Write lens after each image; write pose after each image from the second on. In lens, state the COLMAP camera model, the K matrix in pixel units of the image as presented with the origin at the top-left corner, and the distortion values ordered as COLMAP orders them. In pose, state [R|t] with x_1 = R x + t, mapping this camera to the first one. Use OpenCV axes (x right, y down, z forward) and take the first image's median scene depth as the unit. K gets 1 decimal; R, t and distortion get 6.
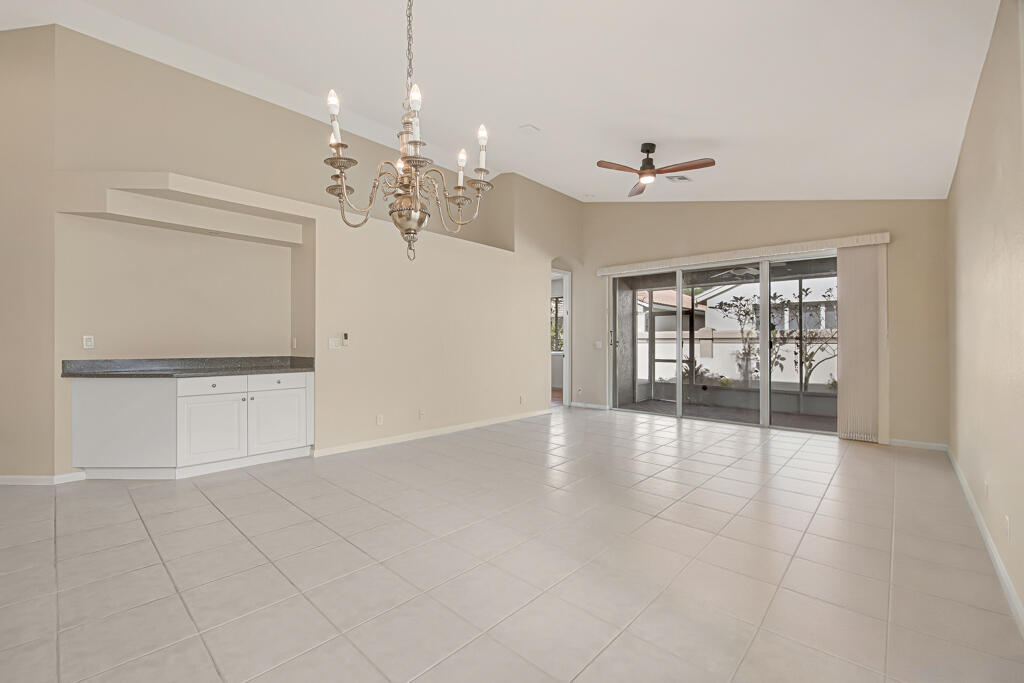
lens RADIAL K [[426.9, 0, 517.1], [0, 426.9, 339.7], [0, 0, 1]] dist [-0.000719, -0.008740]
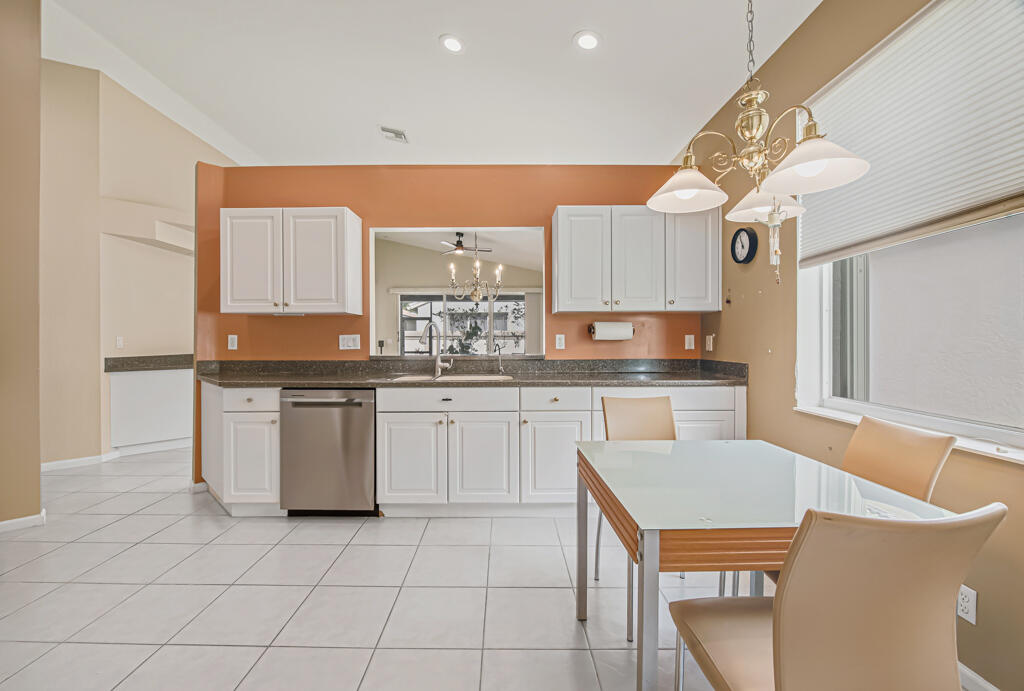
lens RADIAL K [[427.6, 0, 515.1], [0, 427.6, 346.0], [0, 0, 1]] dist [-0.014176, -0.000225]
pose [[0.715309, -0.018652, 0.698559, -0.561555], [0.003589, 0.999729, 0.023019, -0.003969], [-0.698799, -0.013958, 0.715182, -0.342173]]
